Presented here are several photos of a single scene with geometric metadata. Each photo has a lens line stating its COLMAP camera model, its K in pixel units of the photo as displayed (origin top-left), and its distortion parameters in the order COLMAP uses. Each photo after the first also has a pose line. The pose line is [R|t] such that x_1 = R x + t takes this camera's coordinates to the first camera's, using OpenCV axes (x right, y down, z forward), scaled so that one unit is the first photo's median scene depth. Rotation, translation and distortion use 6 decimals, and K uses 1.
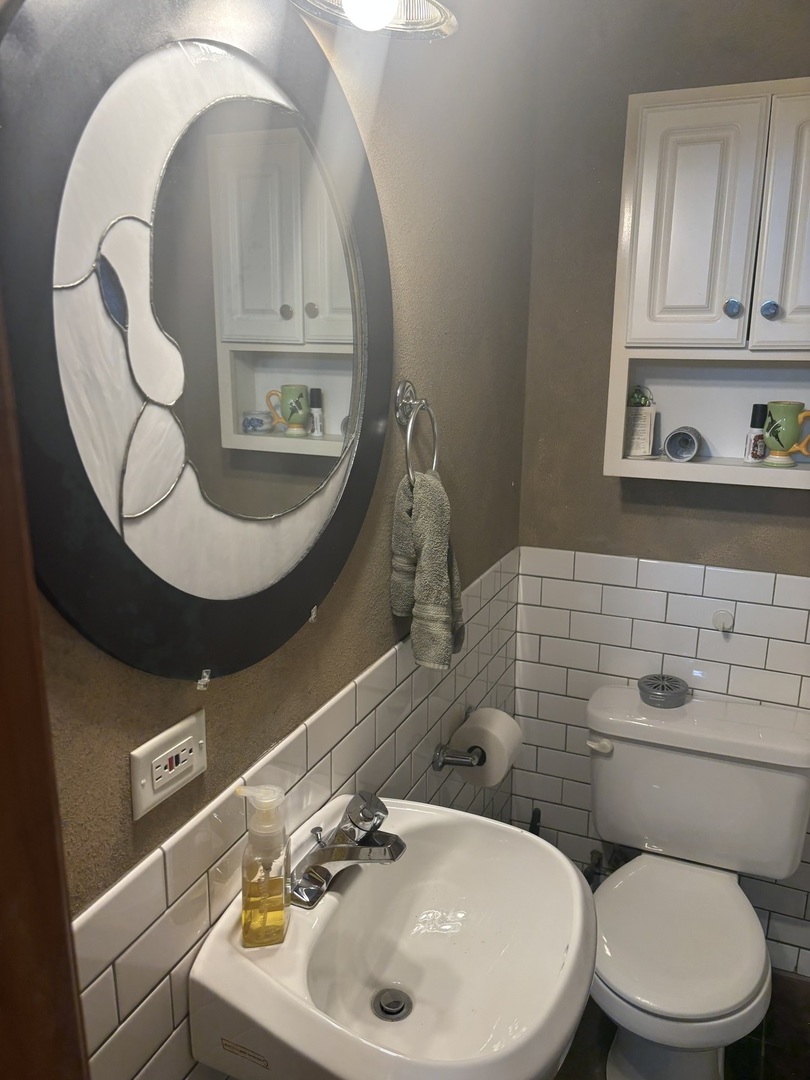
lens RADIAL K [[810.2, 0, 413.4], [0, 810.2, 542.7], [0, 0, 1]] dist [0.044976, -0.065408]
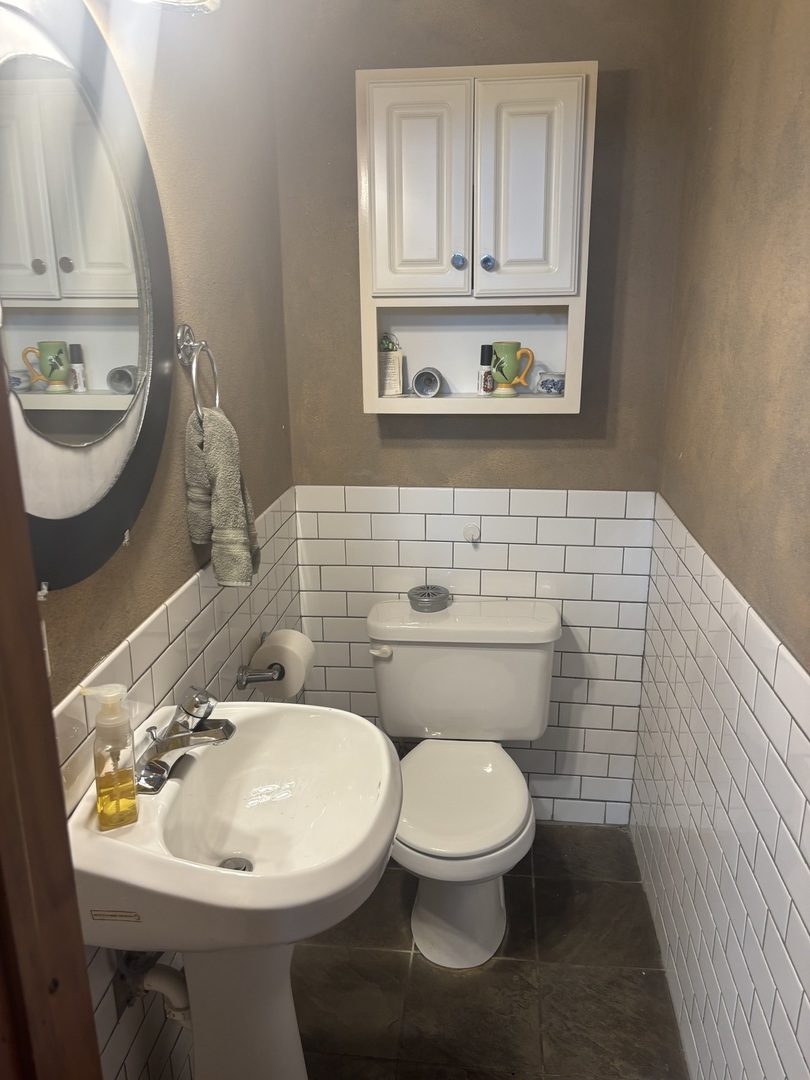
lens RADIAL K [[810.2, 0, 405.6], [0, 810.2, 536.8], [0, 0, 1]] dist [0.044976, -0.065408]
pose [[0.953068, -0.095492, 0.287302, -0.054829], [0.087280, 0.995328, 0.041288, 0.050905], [-0.289902, -0.014274, 0.956950, -0.104934]]
